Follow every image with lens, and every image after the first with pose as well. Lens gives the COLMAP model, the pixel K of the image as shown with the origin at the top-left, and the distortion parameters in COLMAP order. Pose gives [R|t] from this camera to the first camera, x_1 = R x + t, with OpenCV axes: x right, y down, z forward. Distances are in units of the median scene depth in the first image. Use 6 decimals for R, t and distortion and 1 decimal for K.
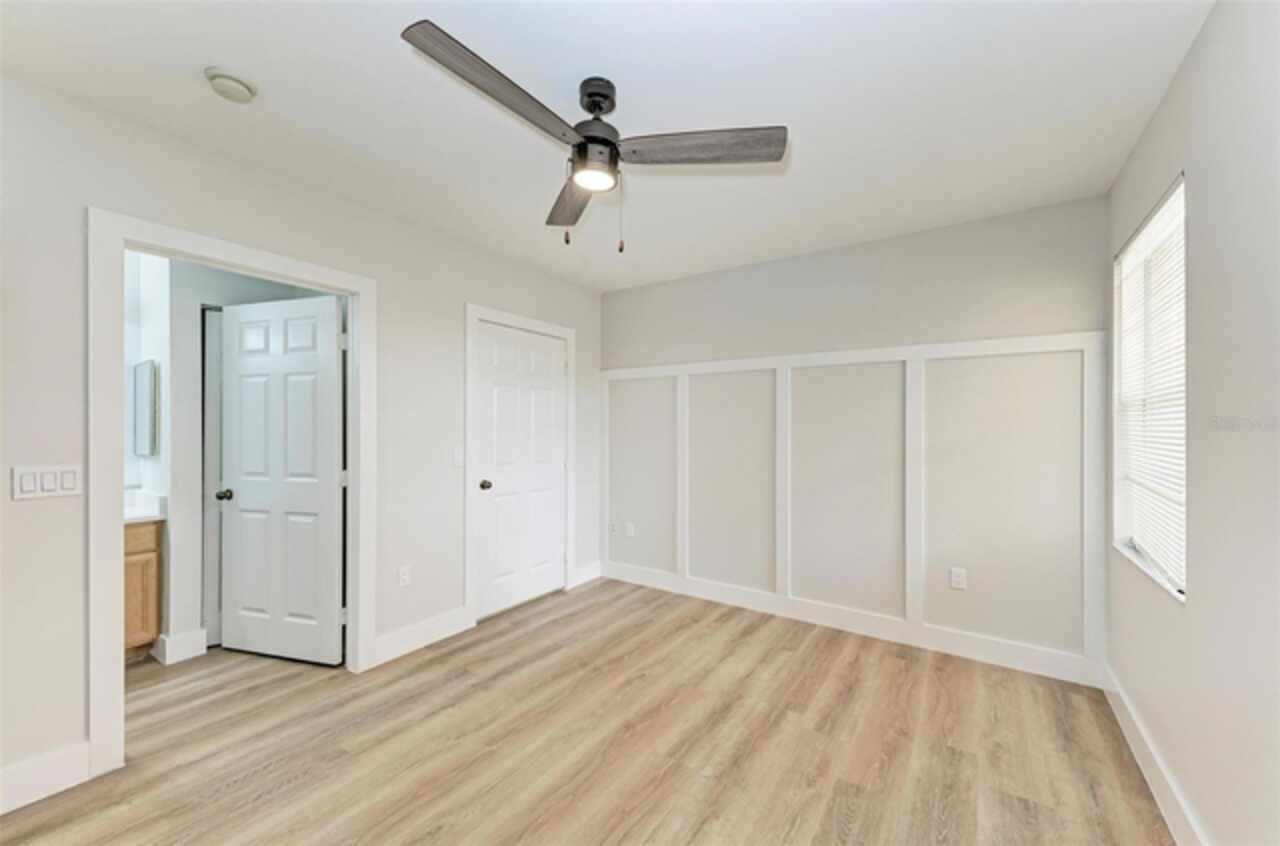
lens RADIAL K [[482.1, 0, 640.0], [0, 482.1, 423.0], [0, 0, 1]] dist [0.000090, -0.000145]
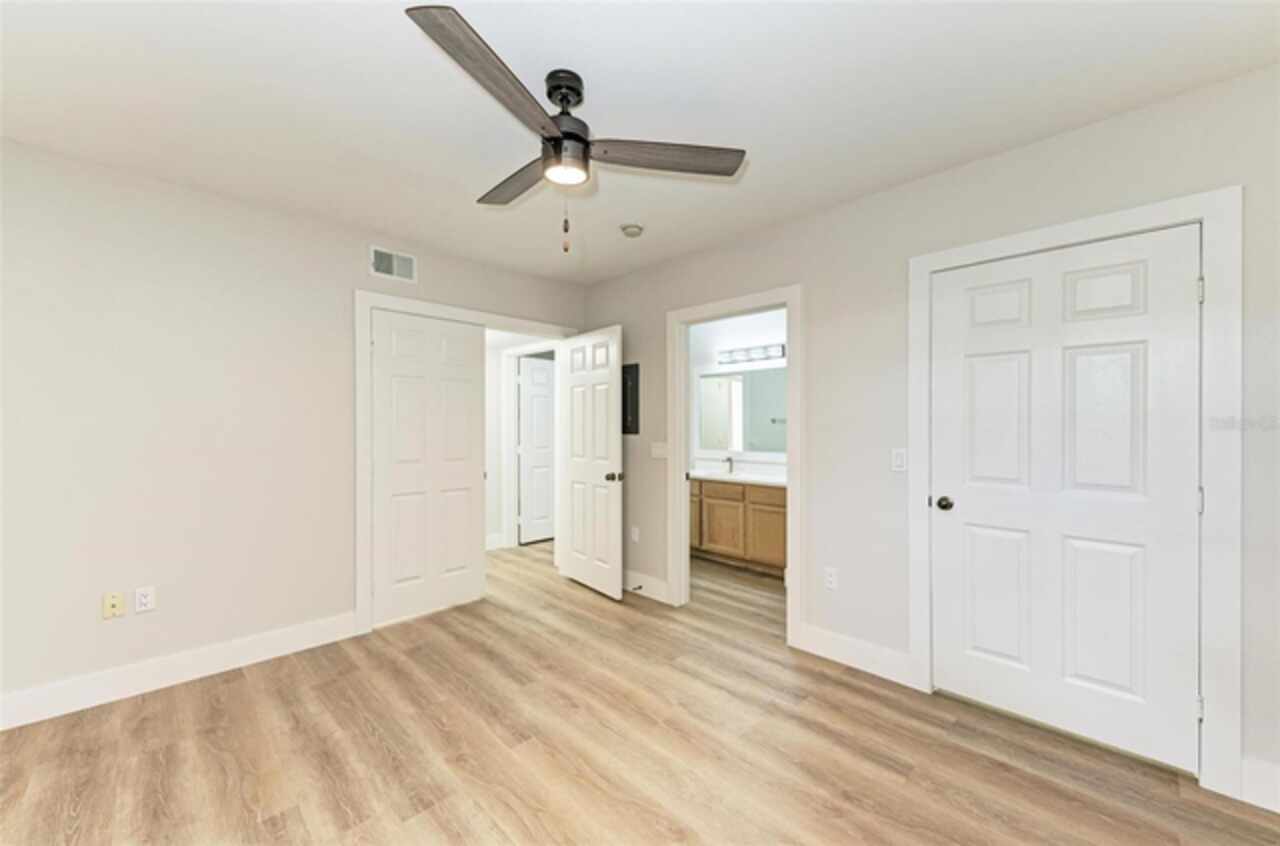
lens RADIAL K [[482.1, 0, 640.0], [0, 482.1, 423.0], [0, 0, 1]] dist [0.000090, -0.000145]
pose [[-0.174348, -0.007411, -0.984656, 0.733174], [0.008819, 0.999920, -0.009087, 0.021547], [0.984645, -0.010268, -0.174269, 1.118714]]
